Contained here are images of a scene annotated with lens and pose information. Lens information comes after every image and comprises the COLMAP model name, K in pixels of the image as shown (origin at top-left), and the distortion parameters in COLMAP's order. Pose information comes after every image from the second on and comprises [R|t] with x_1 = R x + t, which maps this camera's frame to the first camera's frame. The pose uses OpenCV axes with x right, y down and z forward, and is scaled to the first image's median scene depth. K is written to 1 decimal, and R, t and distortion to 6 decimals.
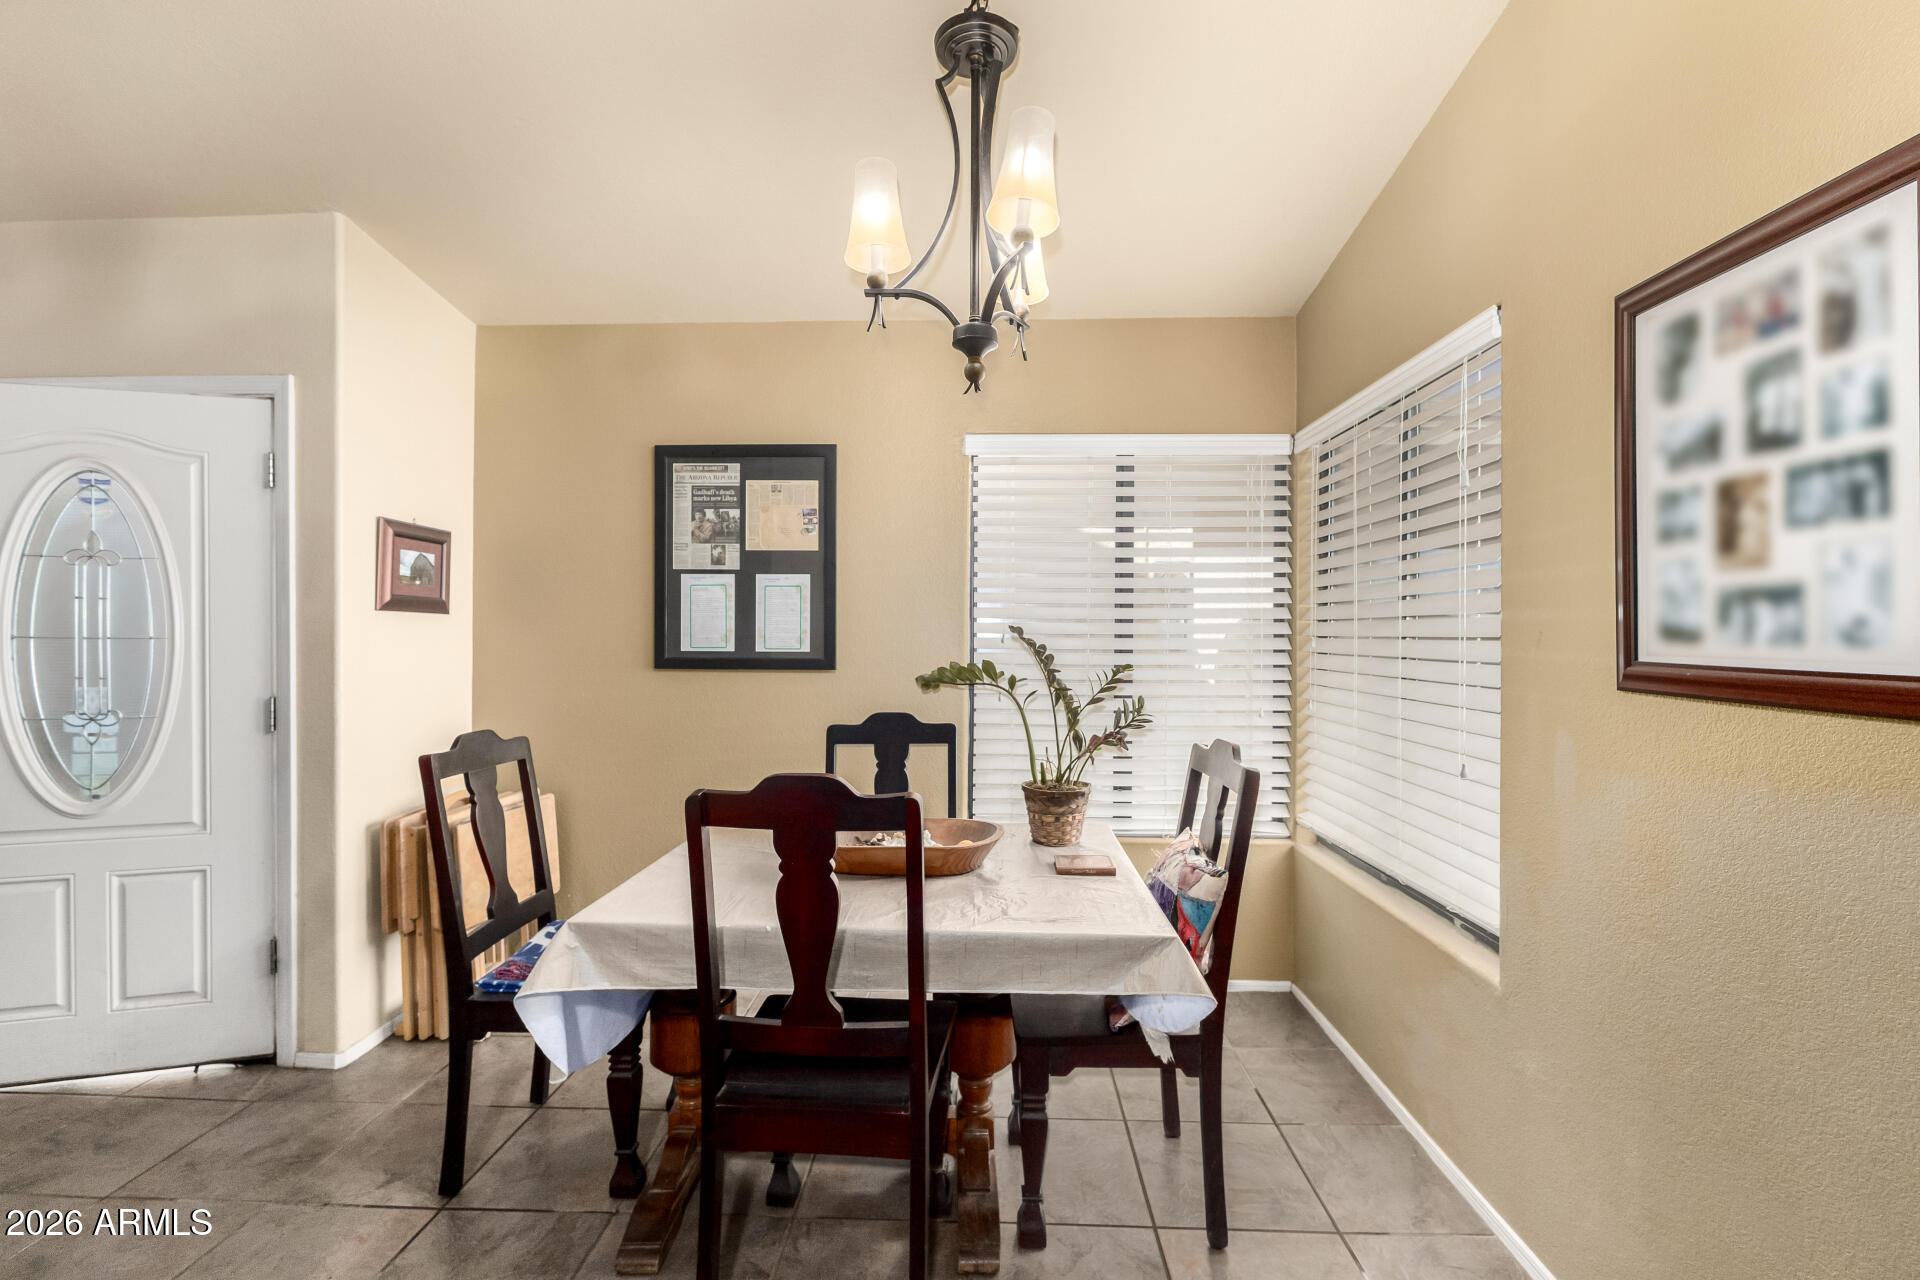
lens RADIAL K [[828.1, 0, 953.8], [0, 828.1, 638.3], [0, 0, 1]] dist [0.003883, -0.004071]
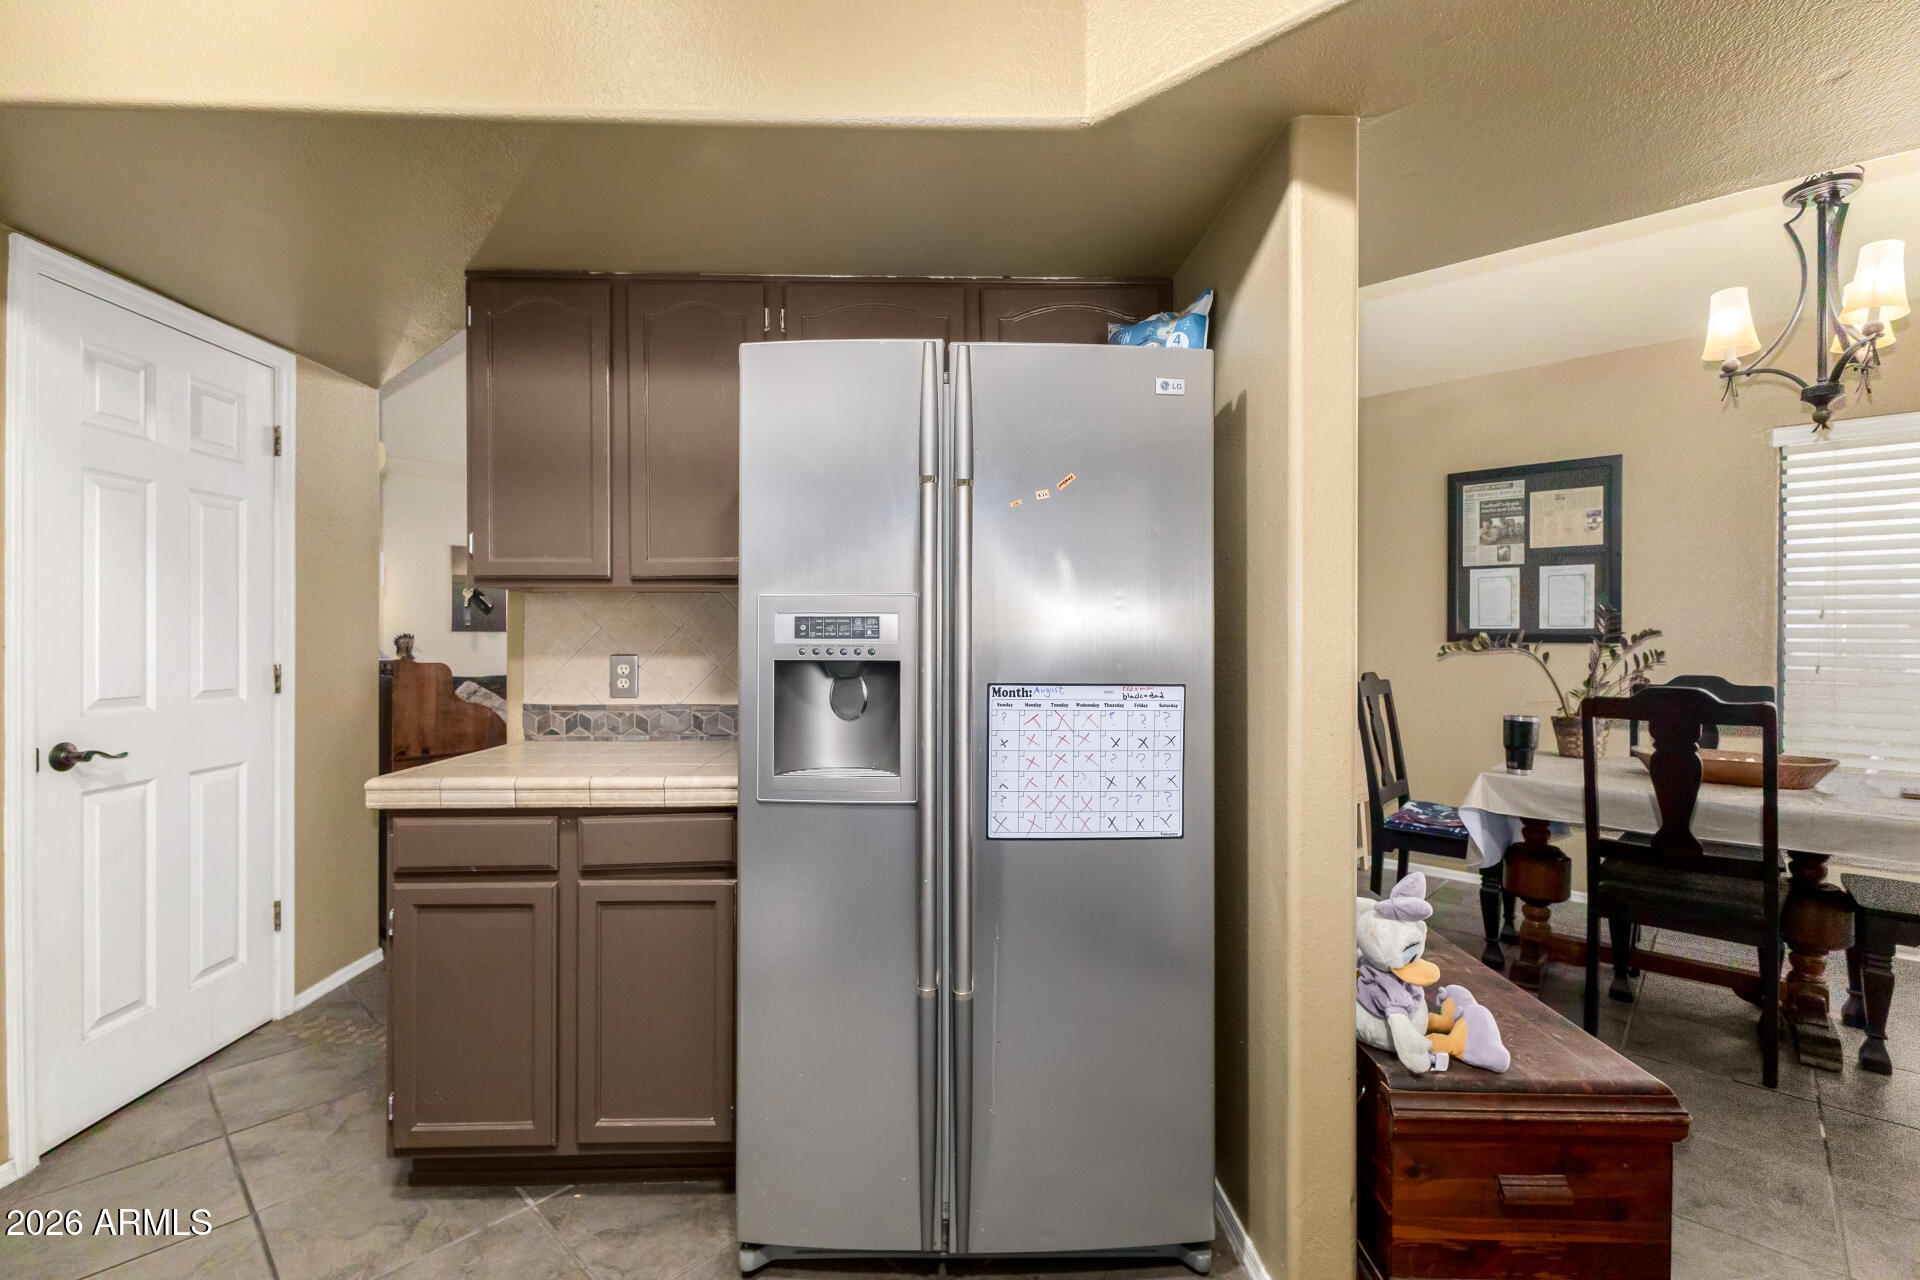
lens RADIAL K [[828.1, 0, 968.6], [0, 828.1, 634.4], [0, 0, 1]] dist [0.003883, -0.004071]
pose [[0.761494, -0.000278, -0.648172, -0.084848], [-0.001729, 0.999995, -0.002460, 0.029300], [0.648170, 0.002994, 0.761490, -0.513924]]
